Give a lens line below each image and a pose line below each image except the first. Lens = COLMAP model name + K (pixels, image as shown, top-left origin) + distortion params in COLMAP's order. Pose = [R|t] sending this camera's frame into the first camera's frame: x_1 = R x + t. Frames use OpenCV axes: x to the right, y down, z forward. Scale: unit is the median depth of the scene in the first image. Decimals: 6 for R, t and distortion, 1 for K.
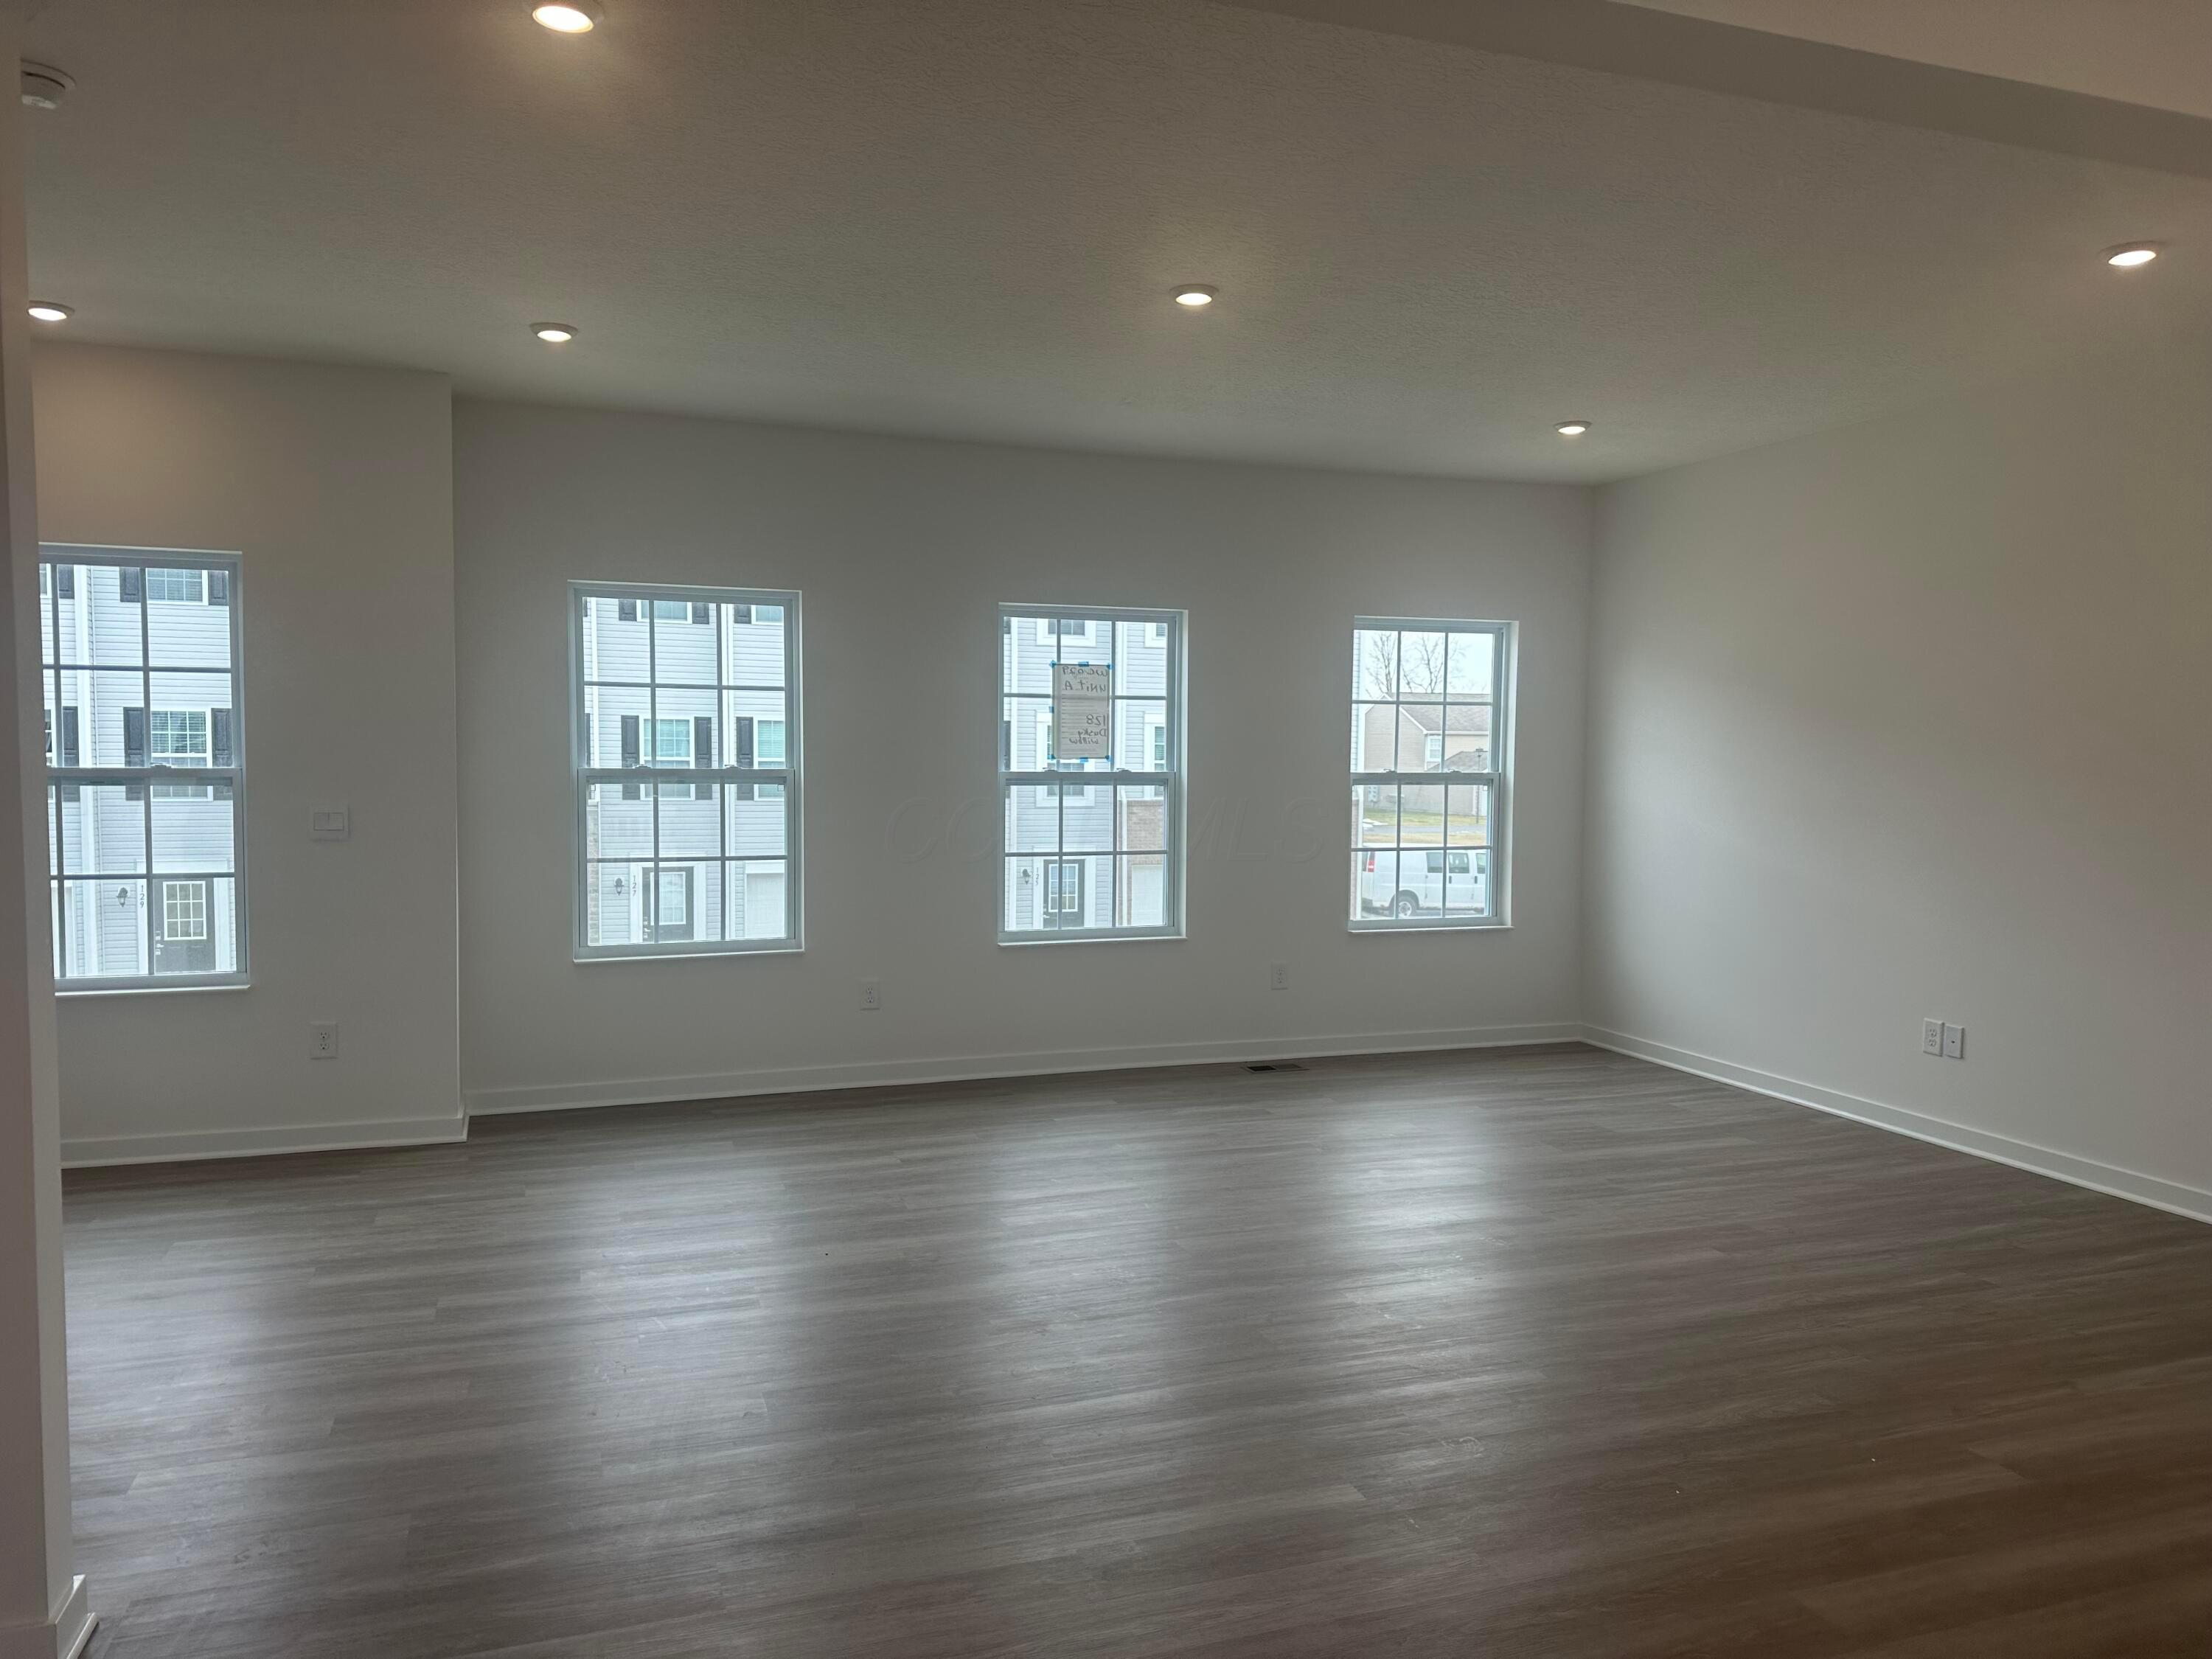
lens RADIAL K [[1523.5, 0, 1106.0], [0, 1523.5, 829.5], [0, 0, 1]] dist [0.053154, -0.001582]
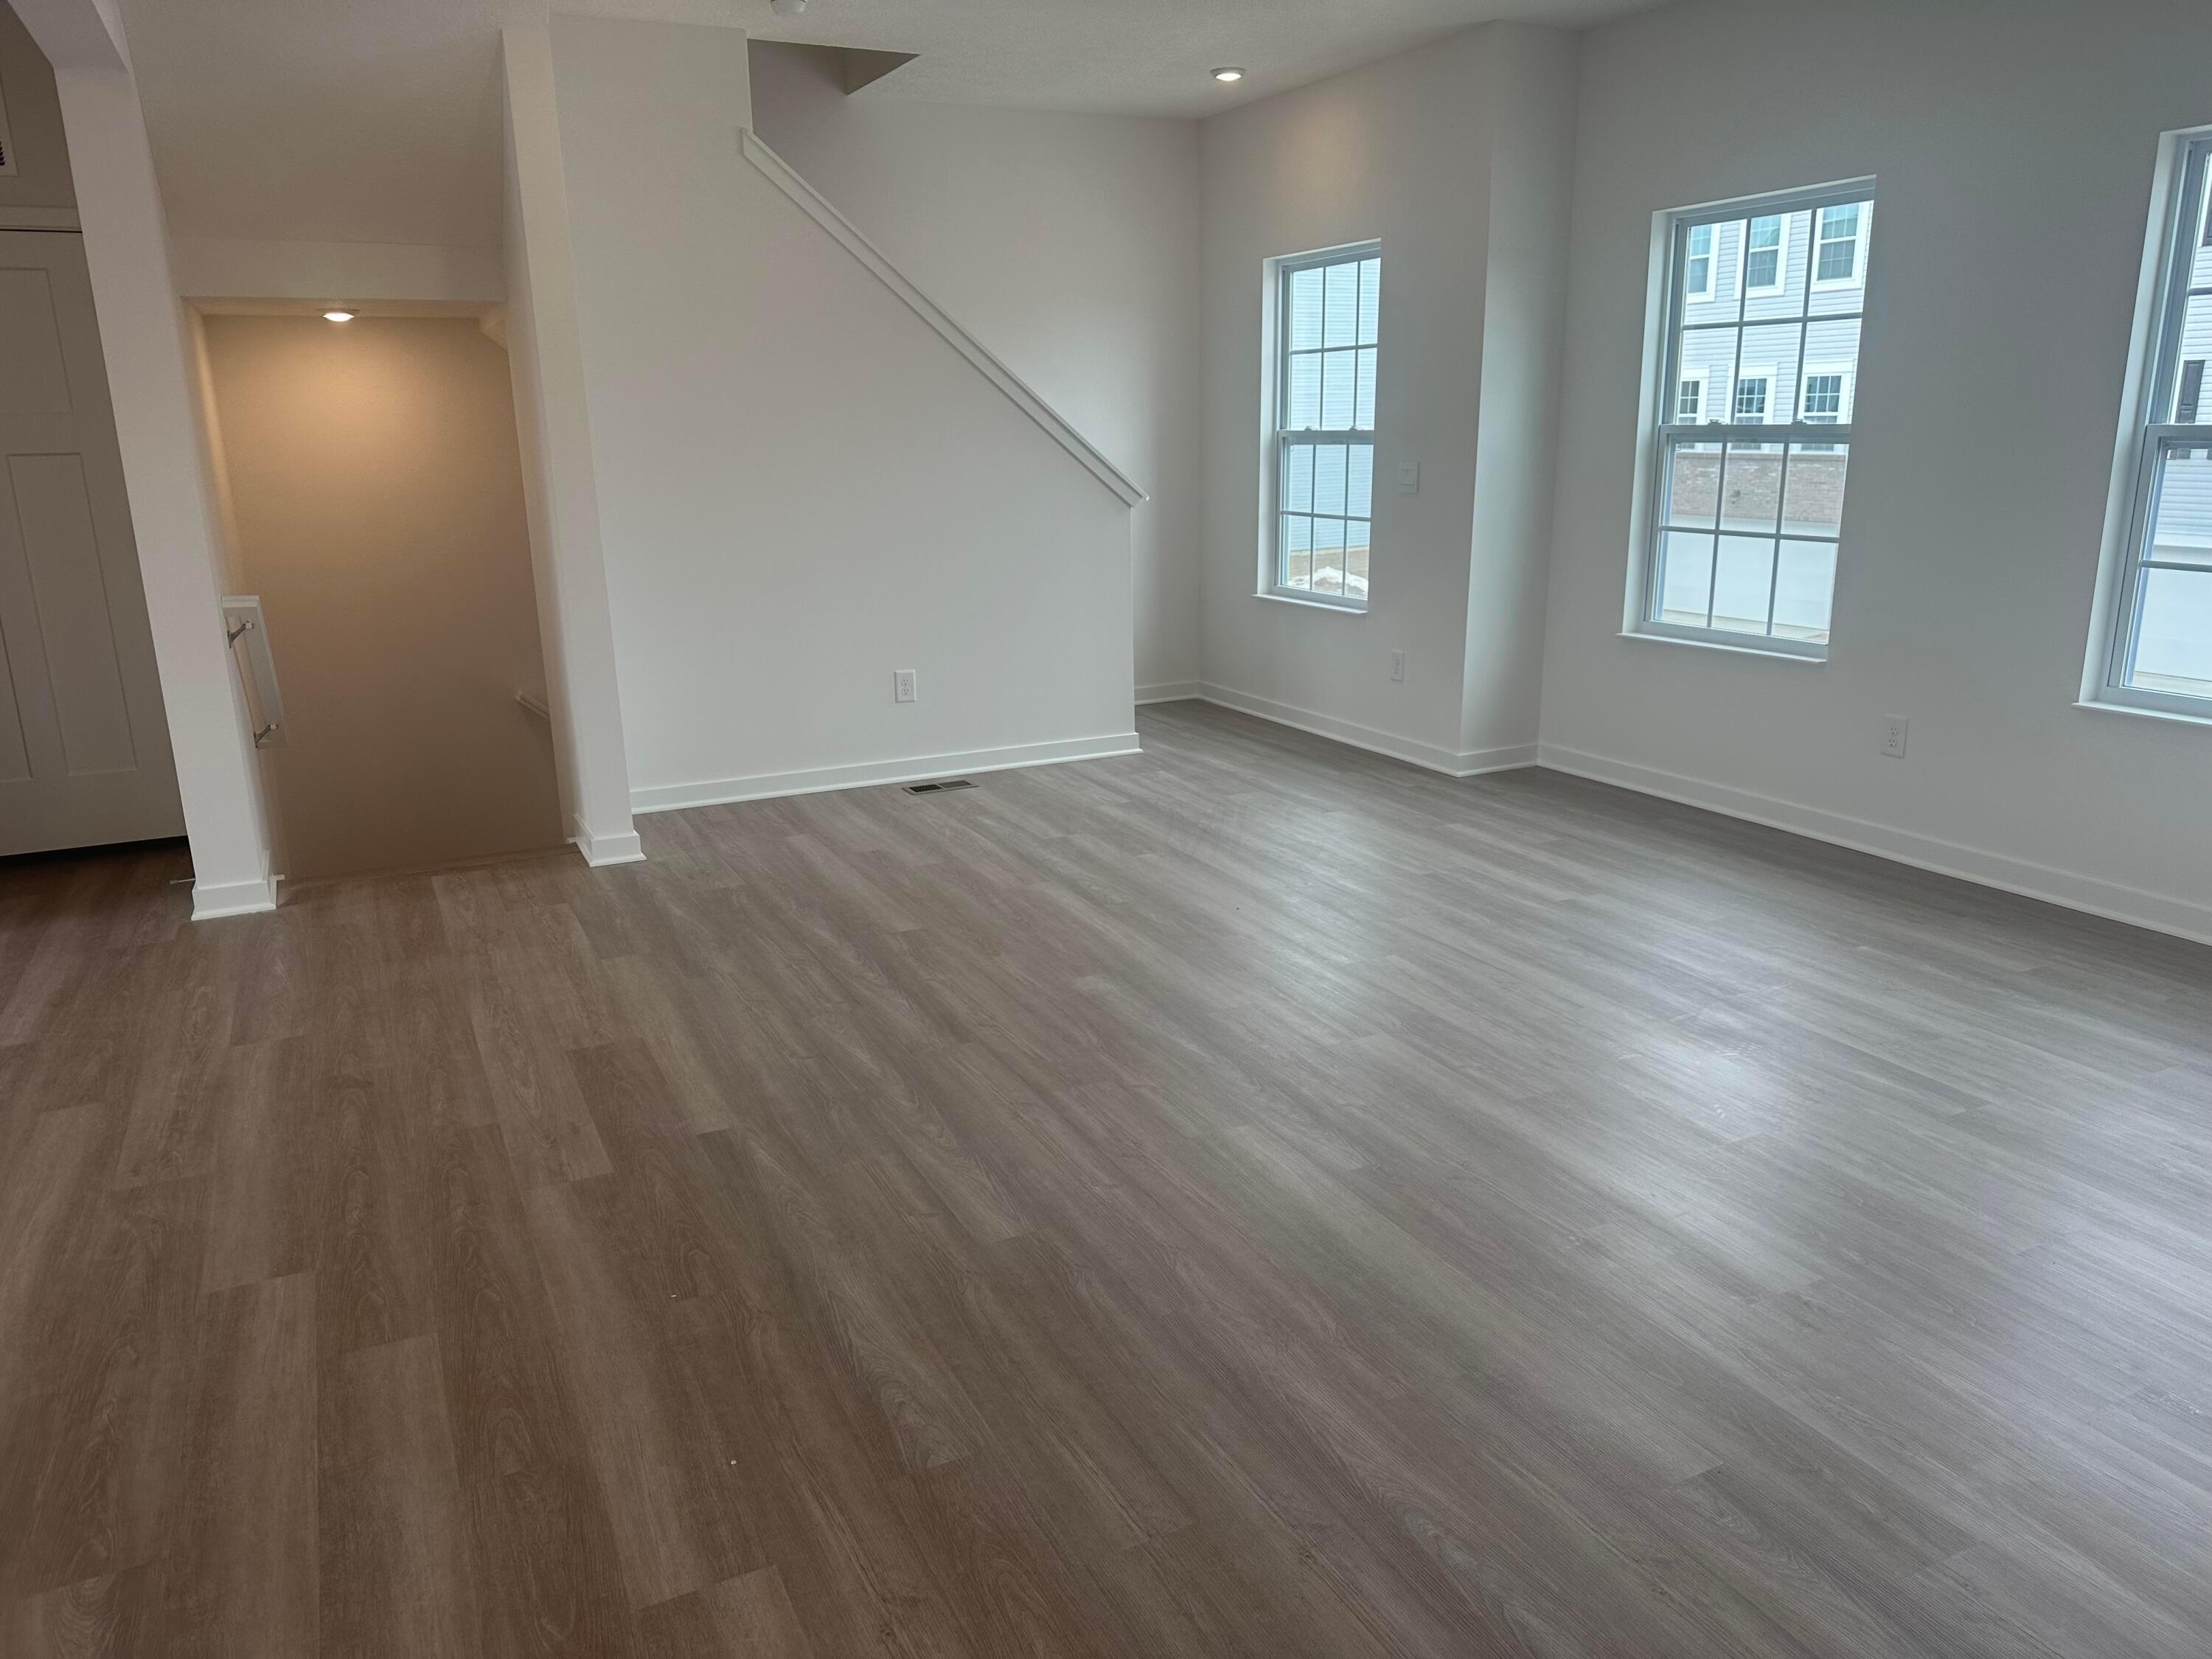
lens RADIAL K [[1523.5, 0, 1106.0], [0, 1523.5, 829.5], [0, 0, 1]] dist [0.053154, -0.001582]
pose [[0.131361, 0.245428, -0.960473, 1.090598], [-0.034142, 0.969414, 0.243043, -0.035790], [0.990746, 0.000866, 0.135723, 1.059752]]
